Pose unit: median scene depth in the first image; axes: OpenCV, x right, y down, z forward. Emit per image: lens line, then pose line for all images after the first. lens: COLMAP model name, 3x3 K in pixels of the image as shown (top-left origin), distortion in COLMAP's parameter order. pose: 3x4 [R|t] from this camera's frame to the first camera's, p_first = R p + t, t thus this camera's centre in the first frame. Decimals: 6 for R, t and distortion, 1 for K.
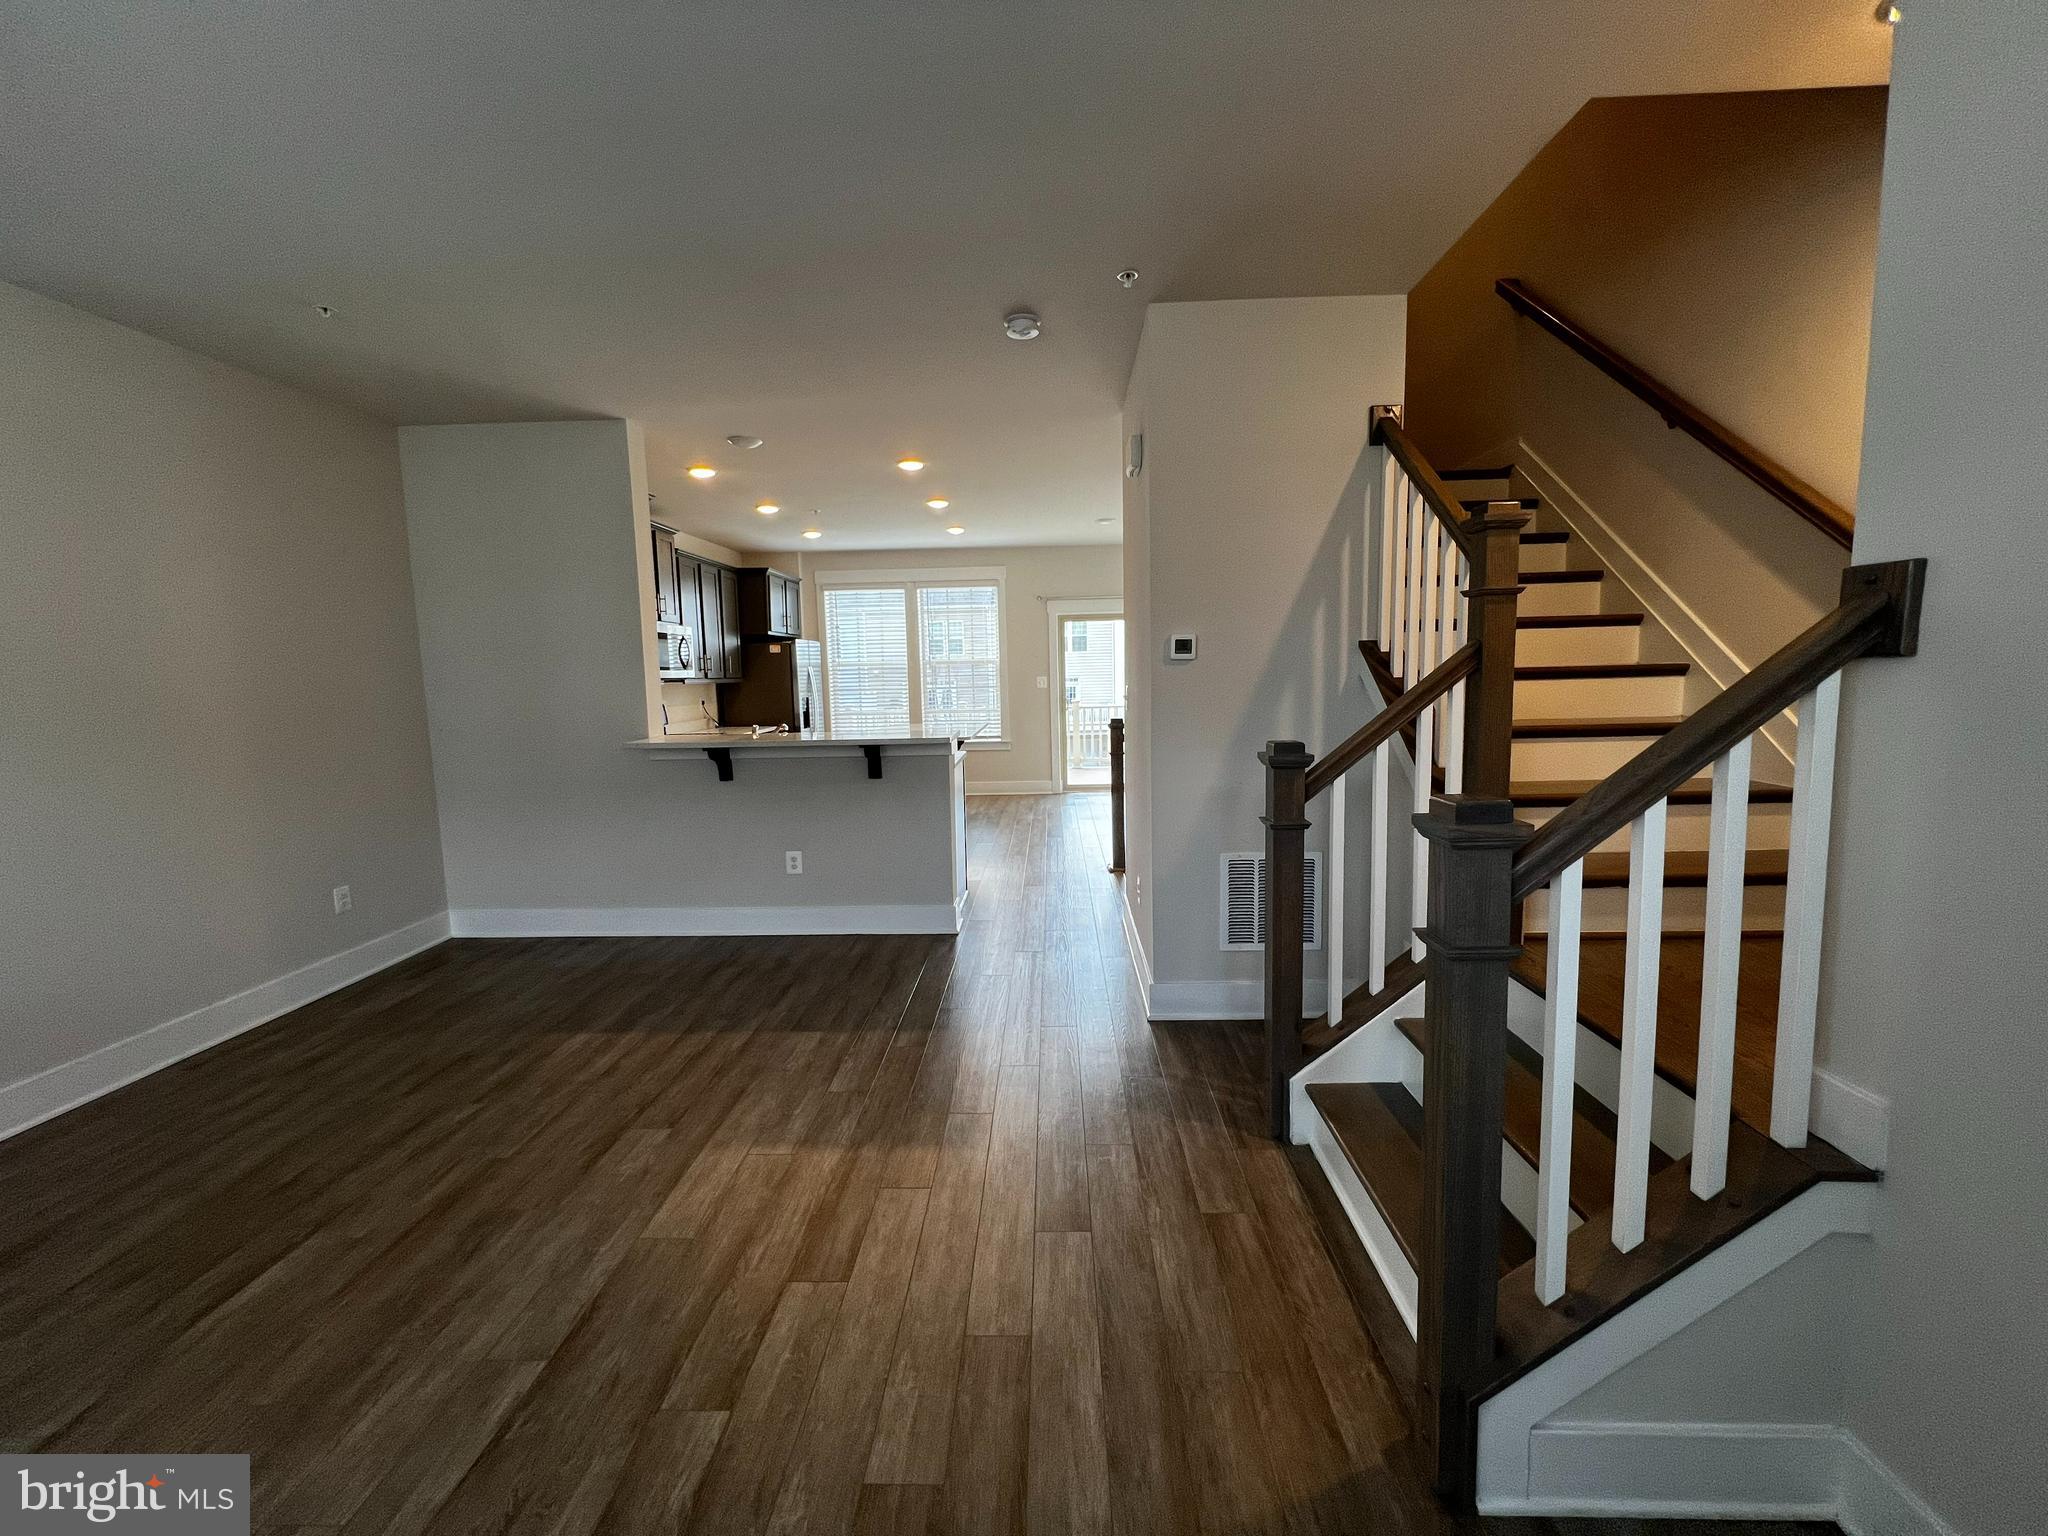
lens RADIAL K [[816.9, 0, 1019.8], [0, 816.9, 757.4], [0, 0, 1]] dist [-0.001942, 0.000015]
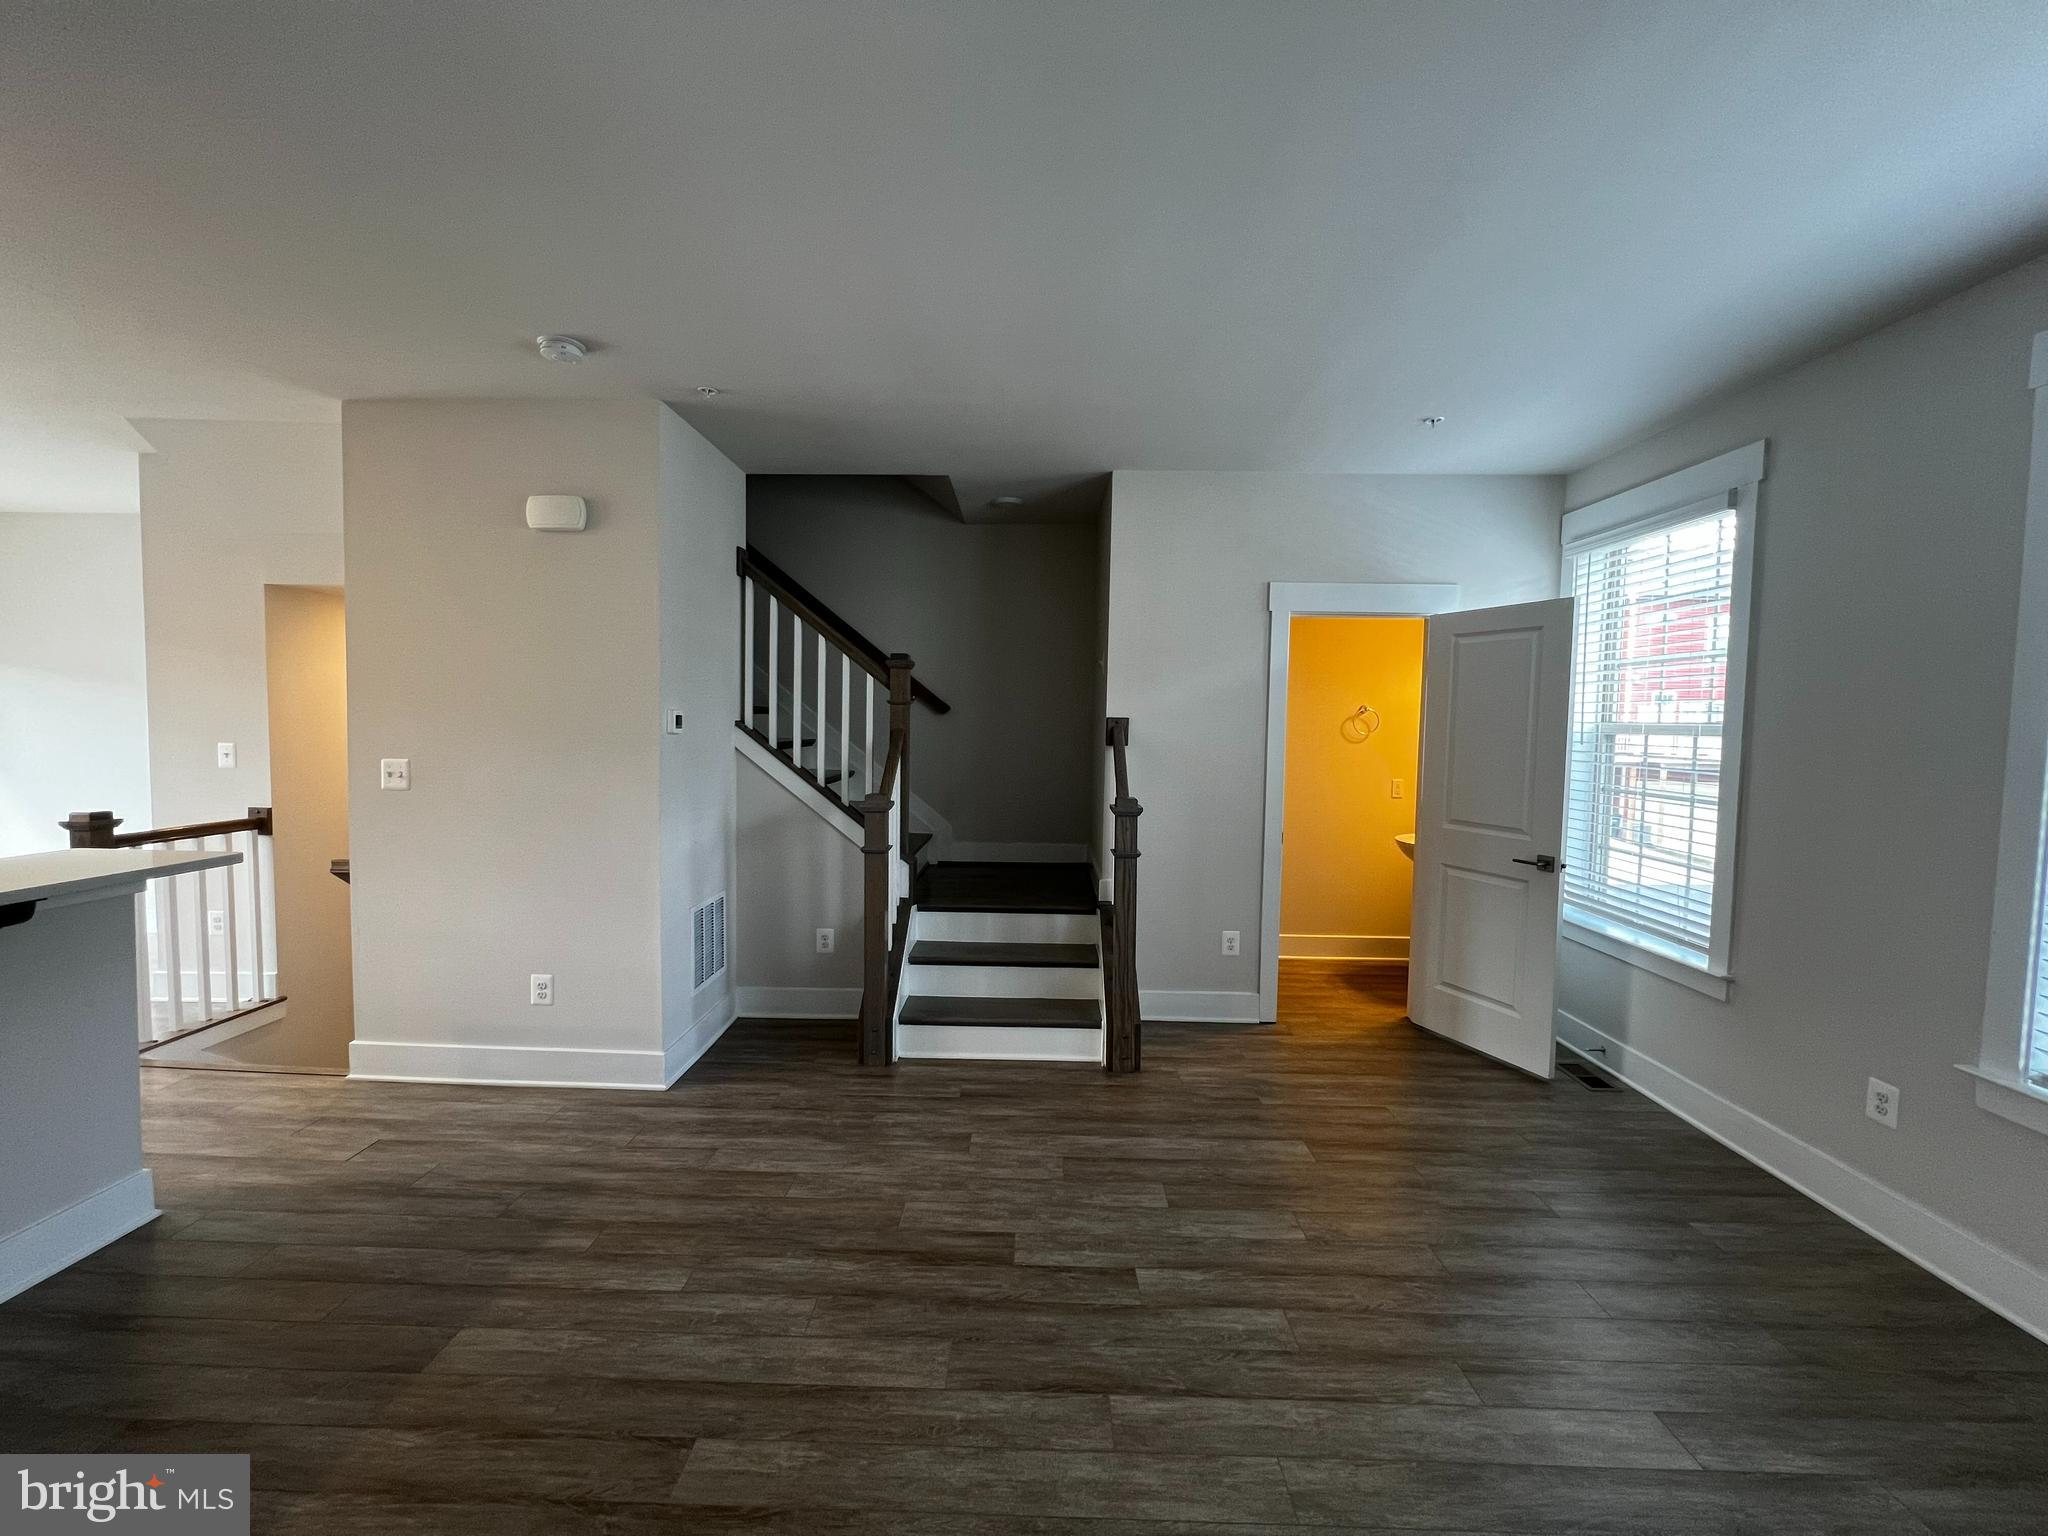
lens RADIAL K [[816.9, 0, 1022.7], [0, 816.9, 770.3], [0, 0, 1]] dist [-0.001942, 0.000015]
pose [[-0.017939, -0.038277, 0.999106, -1.322625], [0.085522, 0.995546, 0.039676, -0.111254], [-0.996175, 0.086157, -0.014585, 0.862138]]
